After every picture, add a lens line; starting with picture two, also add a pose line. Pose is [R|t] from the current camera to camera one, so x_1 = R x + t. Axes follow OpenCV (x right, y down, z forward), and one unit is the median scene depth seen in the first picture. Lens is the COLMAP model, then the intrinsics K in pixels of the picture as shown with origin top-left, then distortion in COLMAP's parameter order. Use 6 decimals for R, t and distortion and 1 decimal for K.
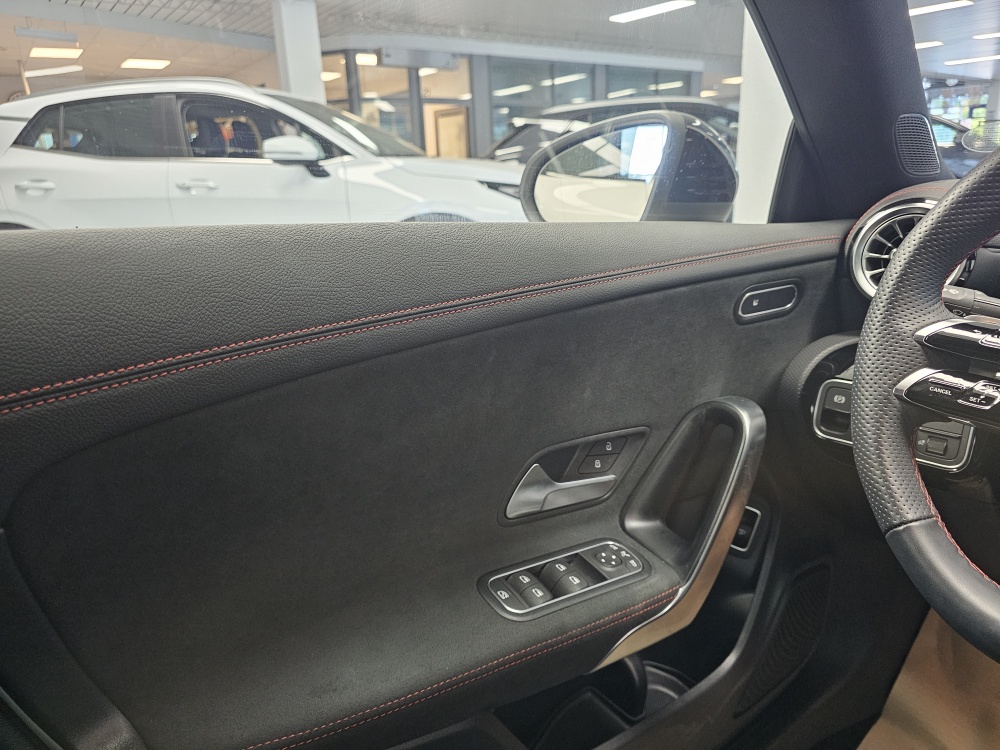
lens RADIAL K [[680.9, 0, 496.7], [0, 680.9, 370.3], [0, 0, 1]] dist [-0.004197, -0.005725]
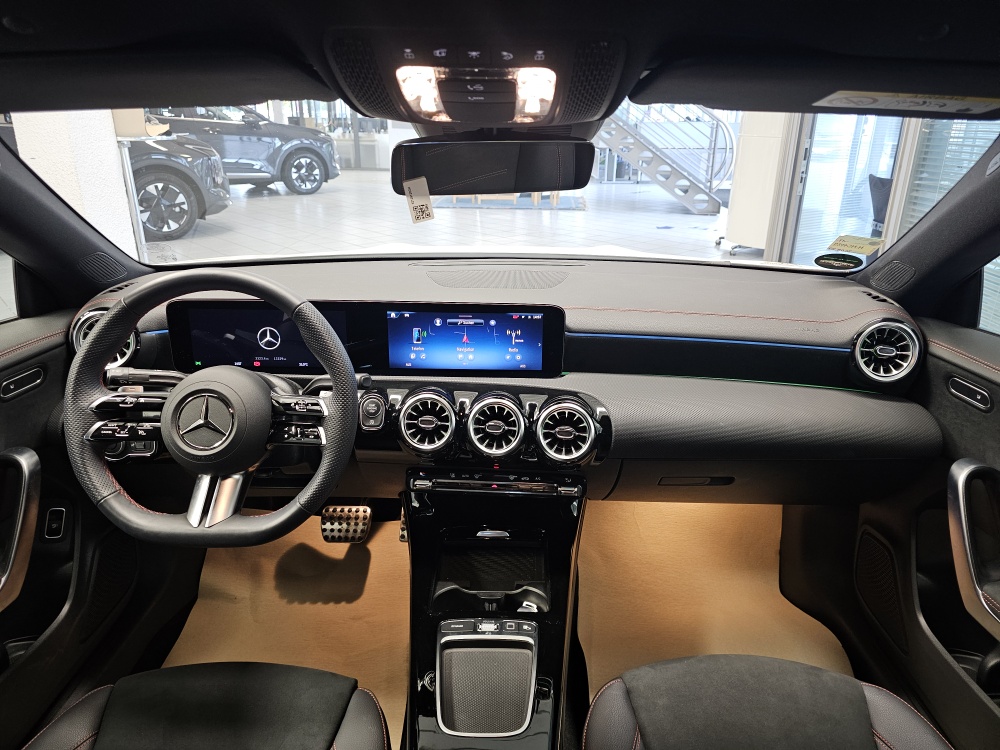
lens RADIAL K [[658.5, 0, 497.0], [0, 658.5, 367.5], [0, 0, 1]] dist [0.067290, -0.077981]
pose [[0.621424, -0.223766, 0.750841, -0.070067], [0.180379, 0.973464, 0.140824, -0.163593], [-0.762428, 0.047924, 0.645296, -0.871868]]
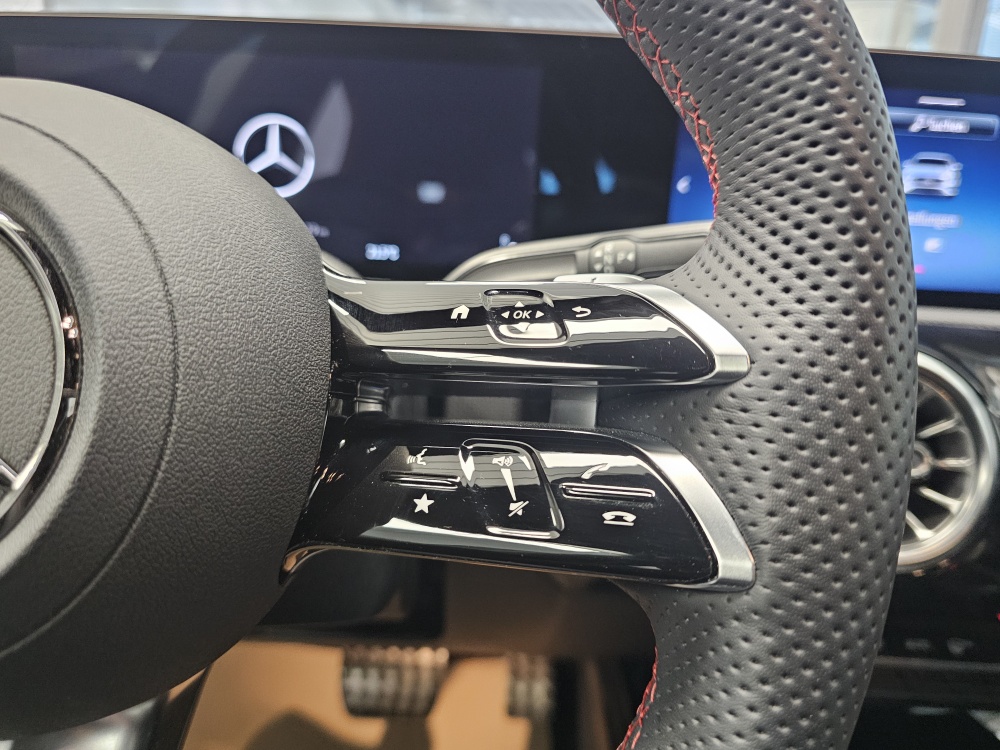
lens RADIAL K [[680.9, 0, 496.7], [0, 680.9, 370.3], [0, 0, 1]] dist [-0.004197, -0.005725]
pose [[0.586735, -0.157306, 0.794353, 0.550056], [0.151456, 0.984958, 0.083182, 0.047133], [-0.795489, 0.071504, 0.601734, 0.284094]]
